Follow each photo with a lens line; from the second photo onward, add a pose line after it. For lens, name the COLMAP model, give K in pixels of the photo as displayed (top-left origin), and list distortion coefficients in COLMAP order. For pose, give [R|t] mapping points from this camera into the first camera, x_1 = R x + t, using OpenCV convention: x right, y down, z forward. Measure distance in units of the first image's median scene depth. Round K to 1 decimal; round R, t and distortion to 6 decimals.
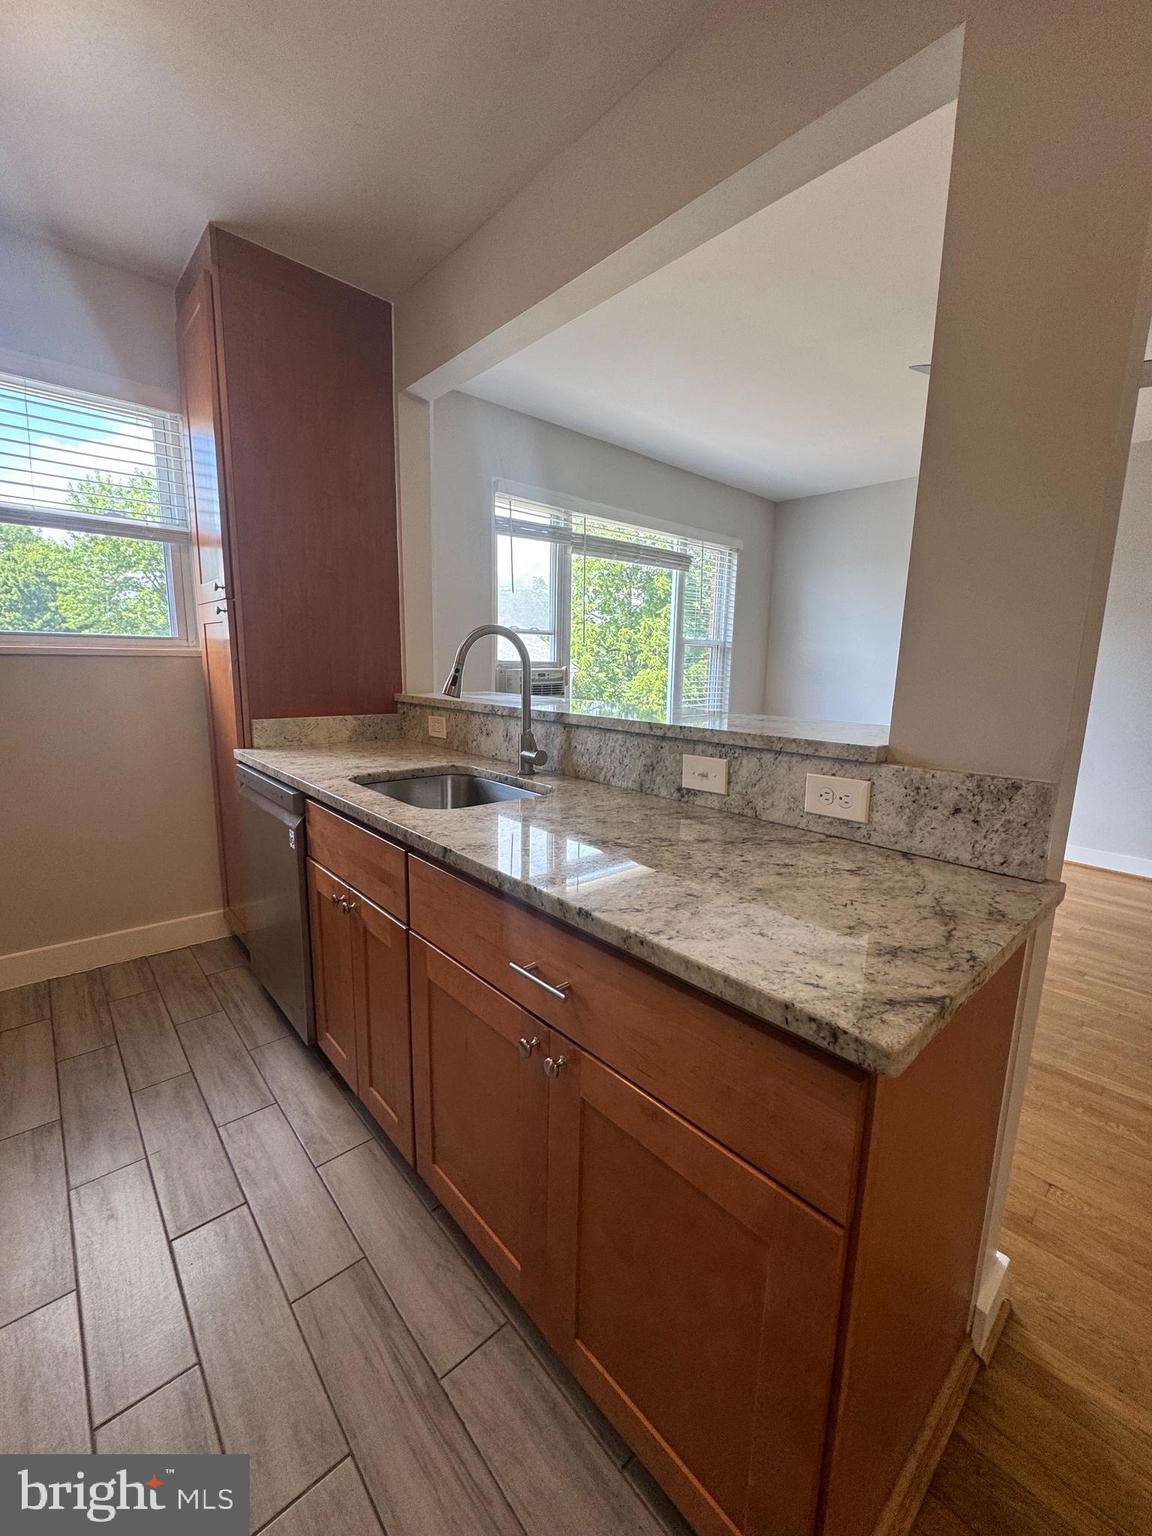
lens RADIAL K [[616.5, 0, 574.9], [0, 616.5, 763.7], [0, 0, 1]] dist [-0.001721, -0.000068]
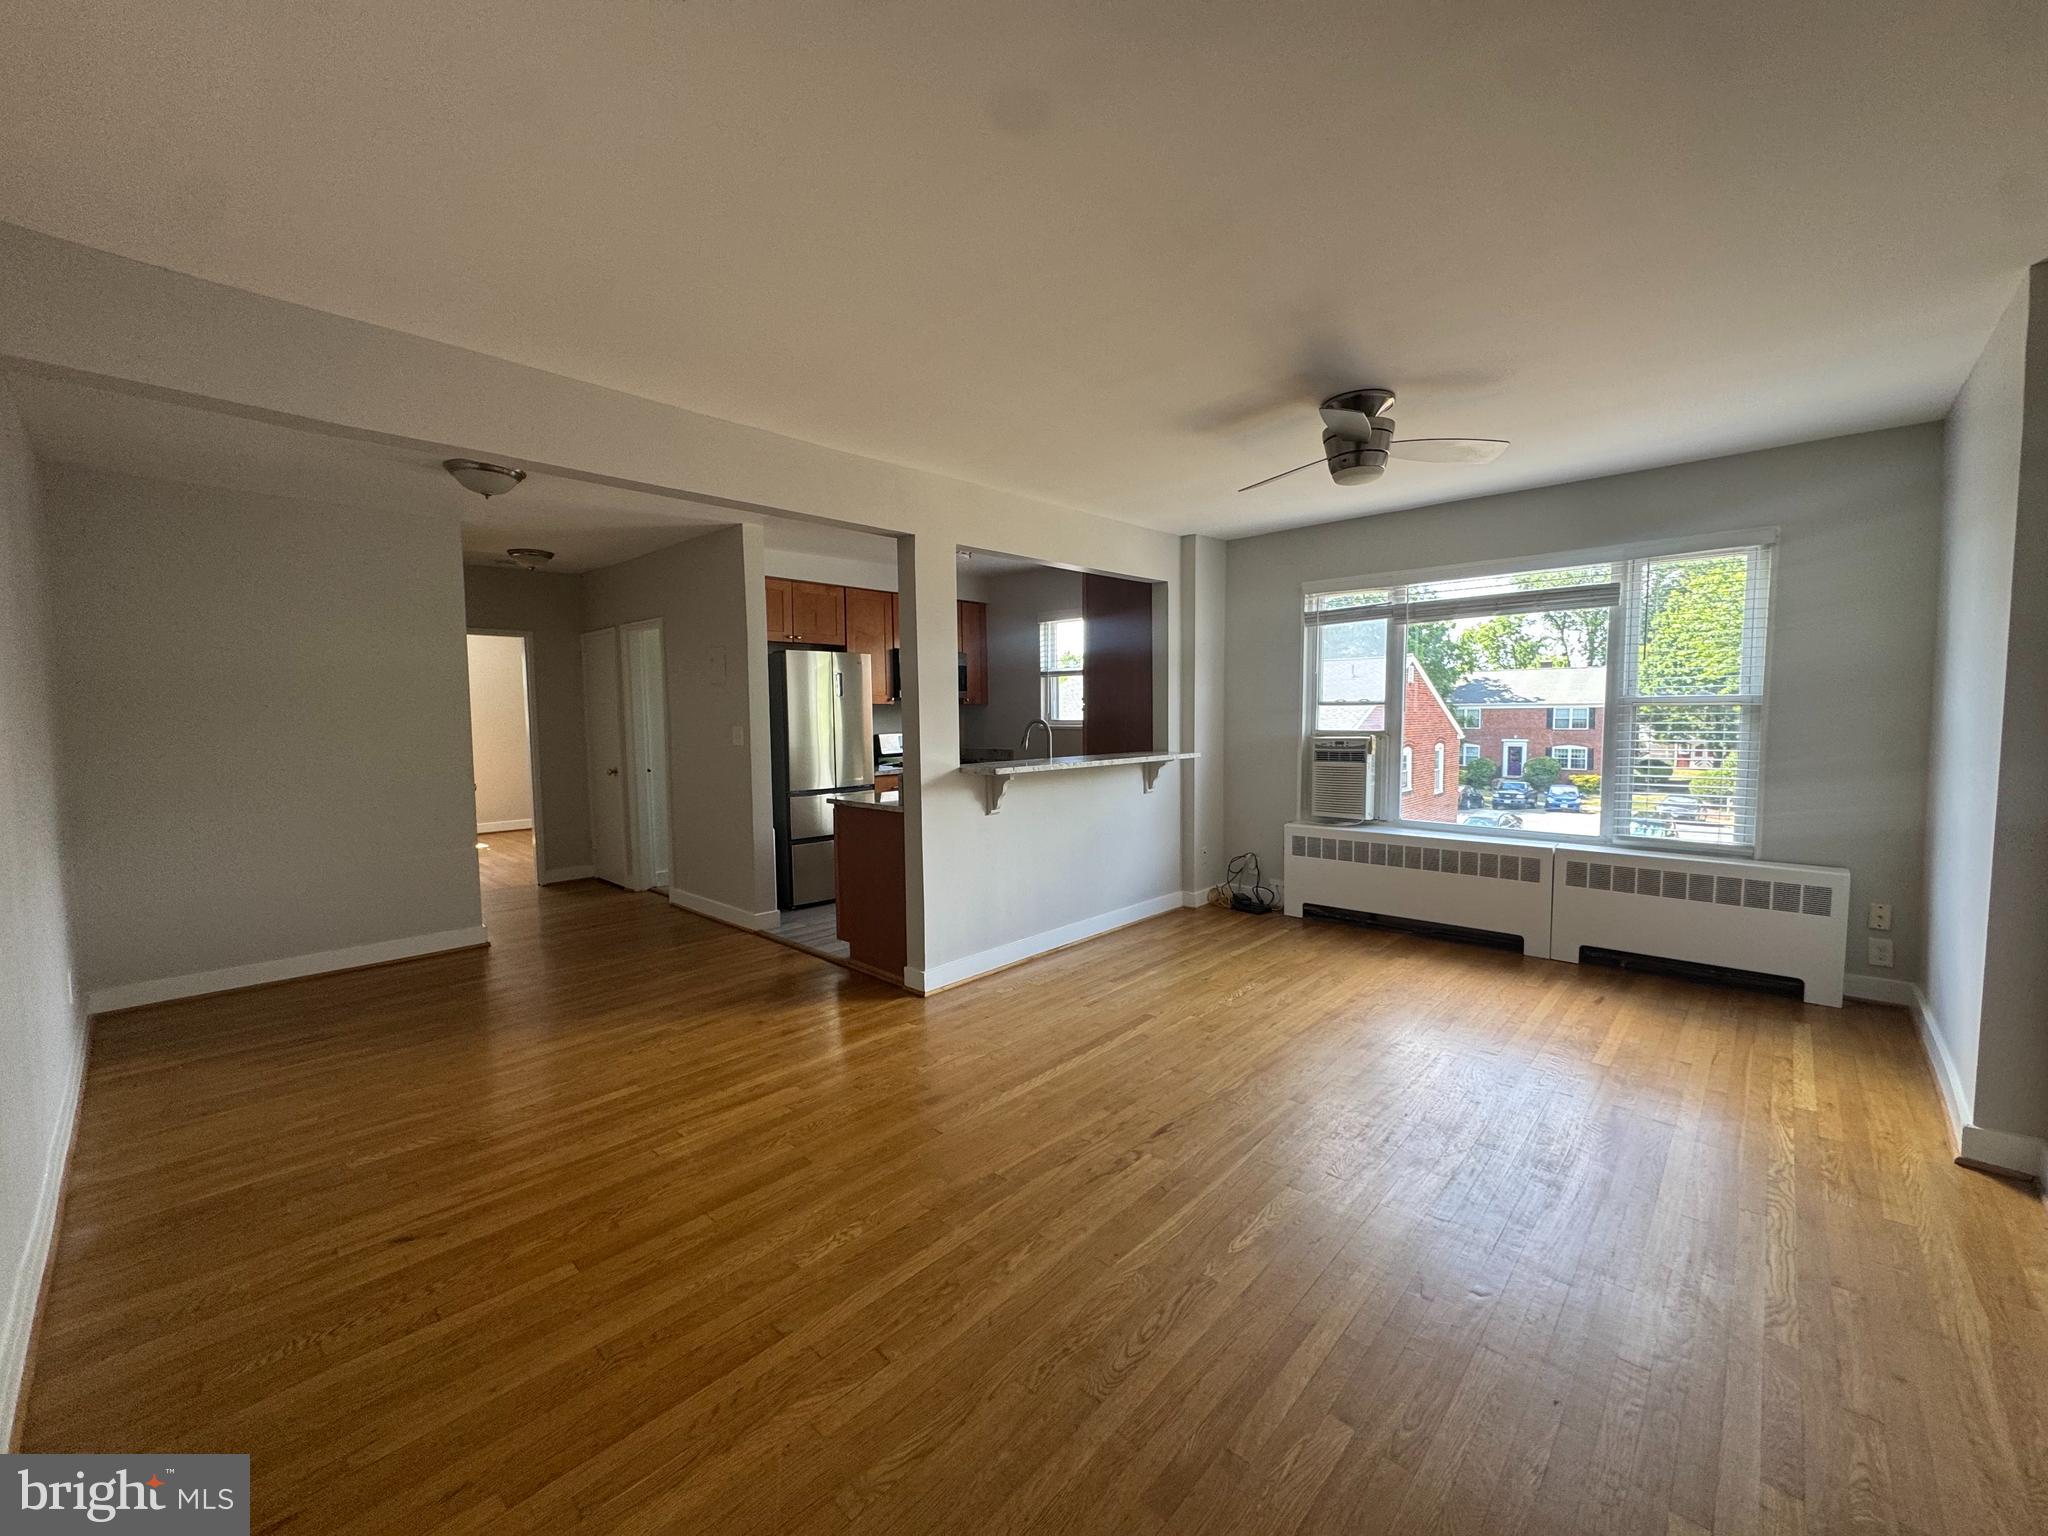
lens RADIAL K [[822.0, 0, 1025.0], [0, 822.0, 771.6], [0, 0, 1]] dist [-0.001721, -0.000068]
pose [[0.085403, 0.047970, -0.995191, 1.329722], [-0.158660, 0.986749, 0.033947, -0.053130], [0.983633, 0.154998, 0.091882, 0.316236]]
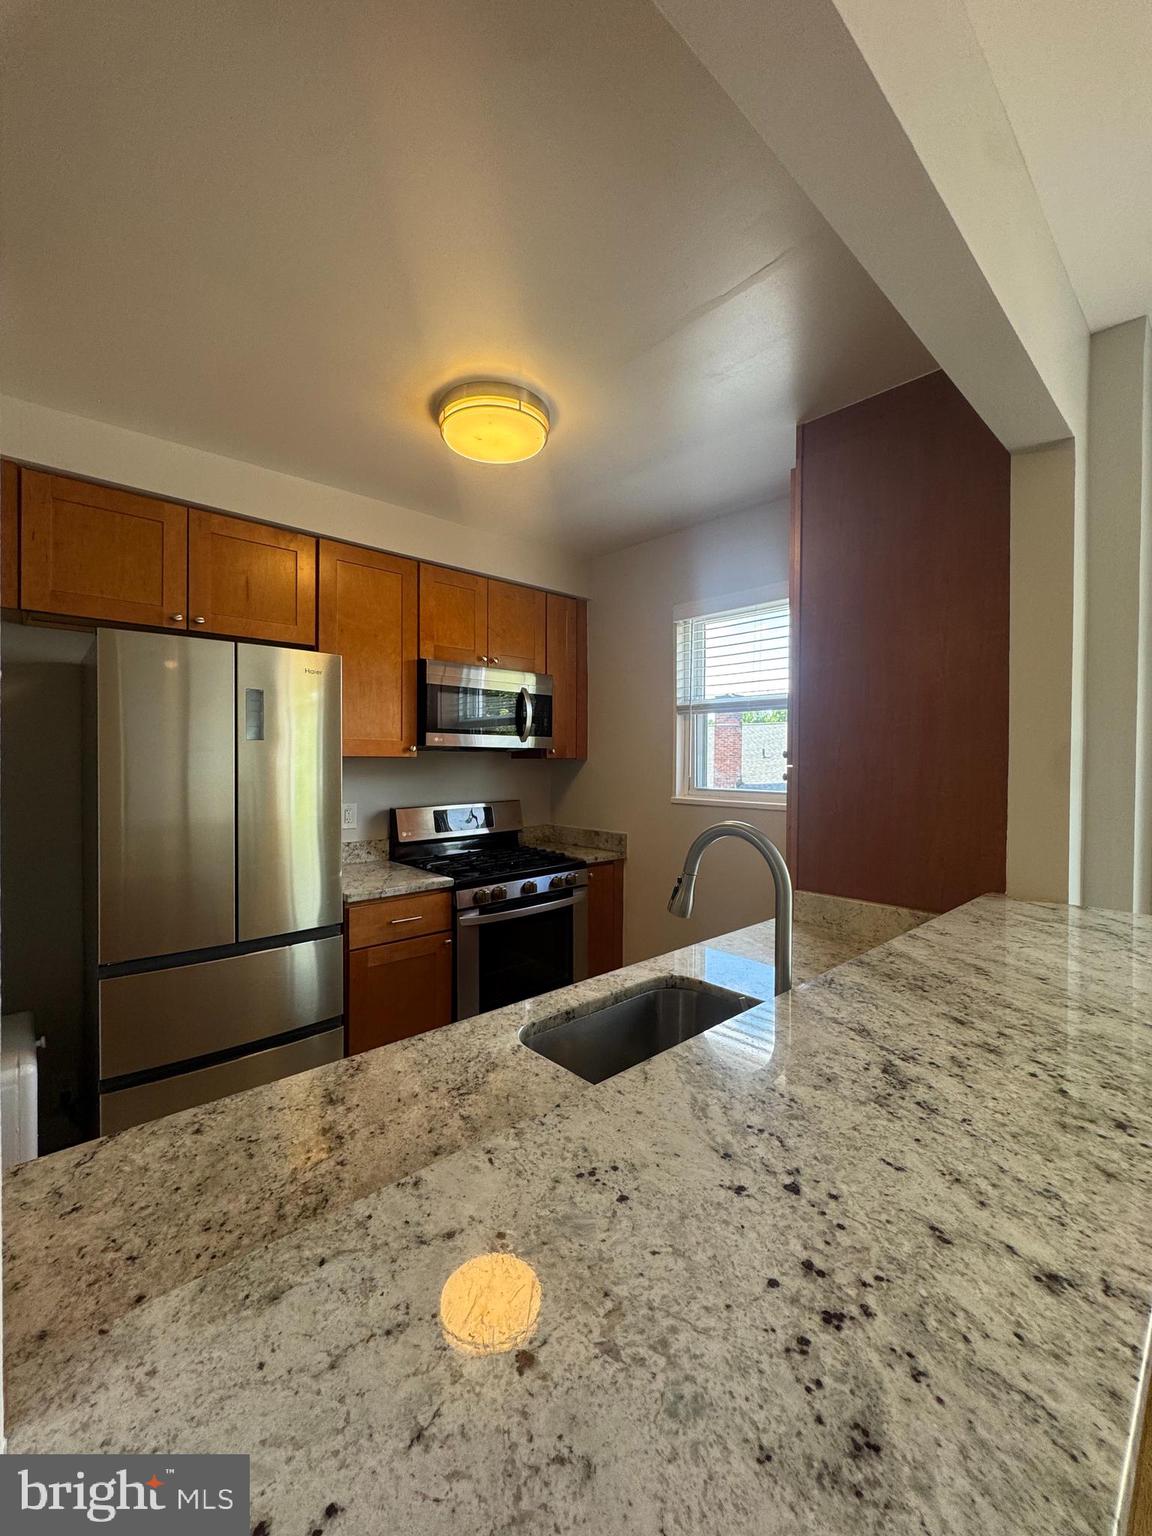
lens RADIAL K [[616.5, 0, 572.6], [0, 616.5, 766.9], [0, 0, 1]] dist [-0.001721, -0.000068]
pose [[0.010434, -0.005430, -0.999931, 0.237839], [-0.180117, 0.983619, -0.007221, -0.111506], [0.983590, 0.180180, 0.009285, 0.360946]]
